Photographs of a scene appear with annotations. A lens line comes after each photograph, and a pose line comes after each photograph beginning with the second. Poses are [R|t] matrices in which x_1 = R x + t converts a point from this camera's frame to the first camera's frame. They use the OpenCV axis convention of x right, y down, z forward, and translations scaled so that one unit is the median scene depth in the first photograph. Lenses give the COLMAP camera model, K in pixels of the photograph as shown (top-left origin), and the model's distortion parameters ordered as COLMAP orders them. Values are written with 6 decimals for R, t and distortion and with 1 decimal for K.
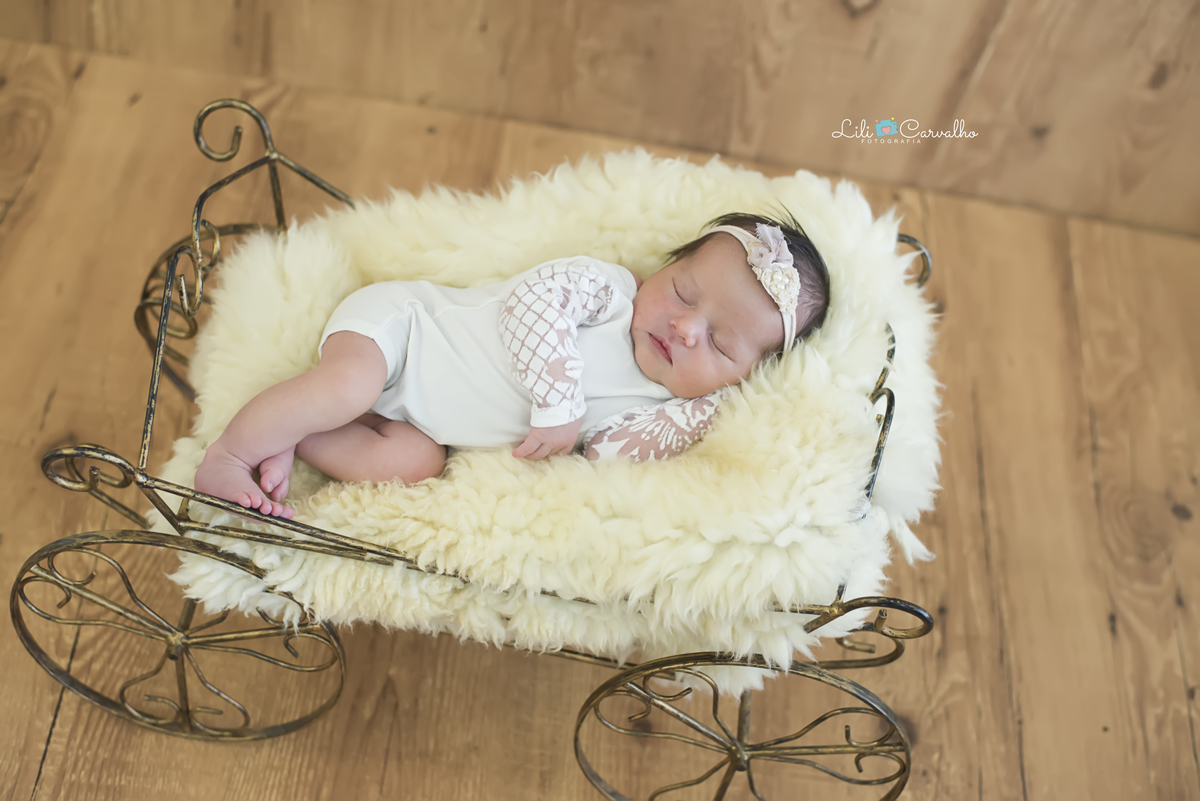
lens RADIAL K [[1842.7, 0, 598.5], [0, 1842.7, 506.2], [0, 0, 1]] dist [-0.153356, 0.184510]
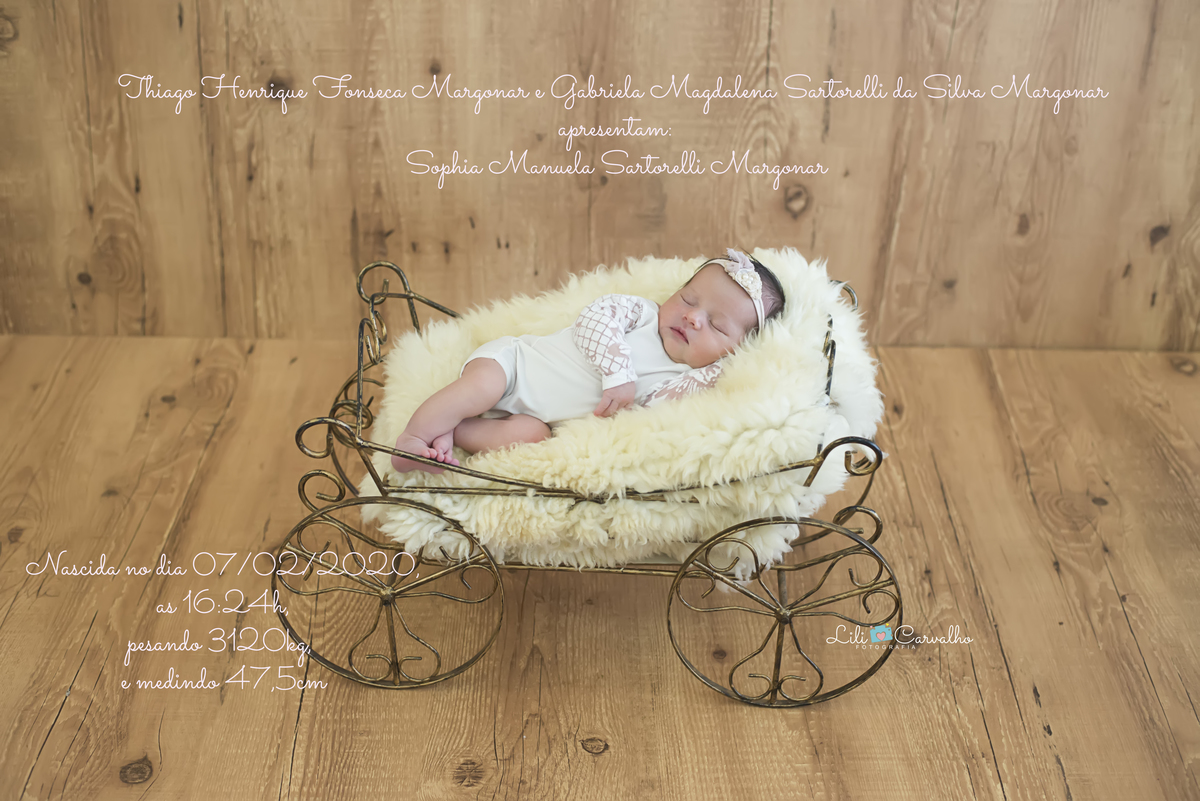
lens RADIAL K [[1842.7, 0, 598.5], [0, 1842.7, 506.2], [0, 0, 1]] dist [-0.153356, 0.184510]
pose [[0.986929, -0.160031, -0.019024, -0.023699], [0.147526, 0.944645, -0.293057, 0.438295], [0.064869, 0.286420, 0.955906, -0.389907]]
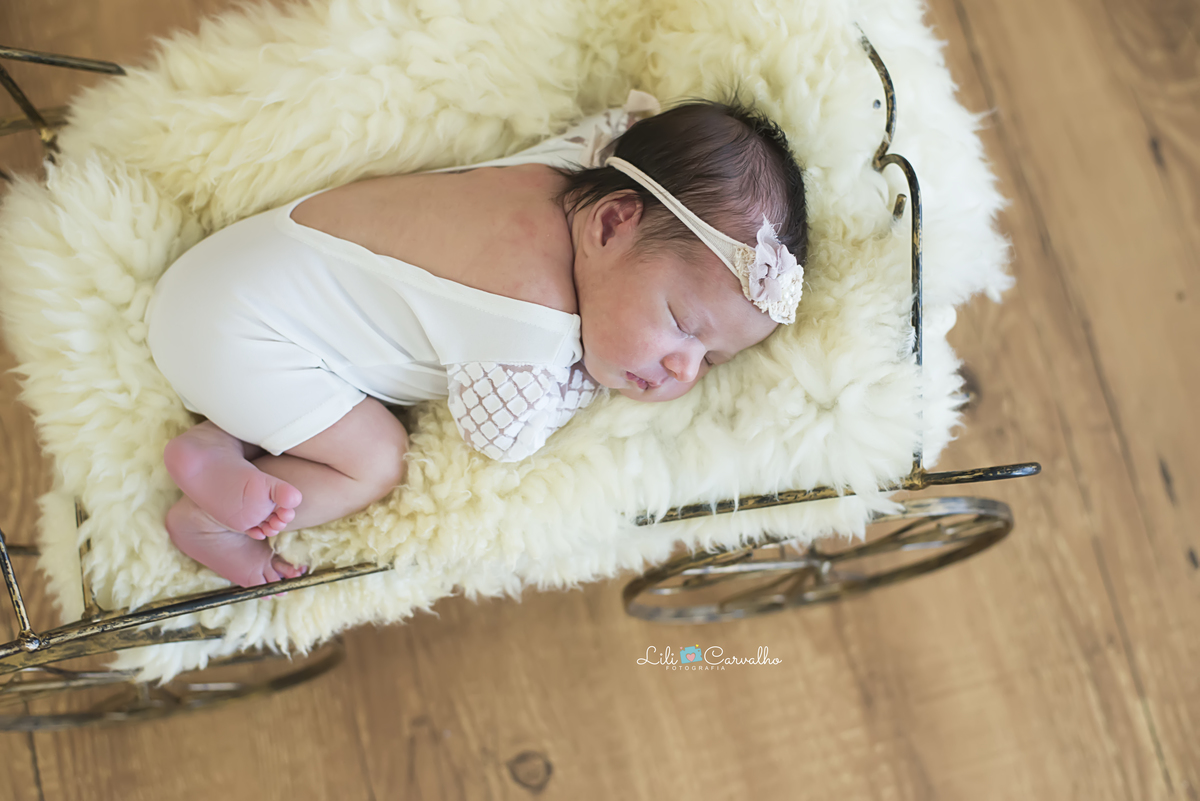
lens RADIAL K [[1838.0, 0, 655.6], [0, 1838.0, 459.5], [0, 0, 1]] dist [-0.136743, 0.040999]
pose [[0.948752, -0.316015, -0.002019, 0.023388], [0.285609, 0.854696, 0.433500, -0.289396], [-0.135267, -0.411860, 0.901151, 0.259929]]
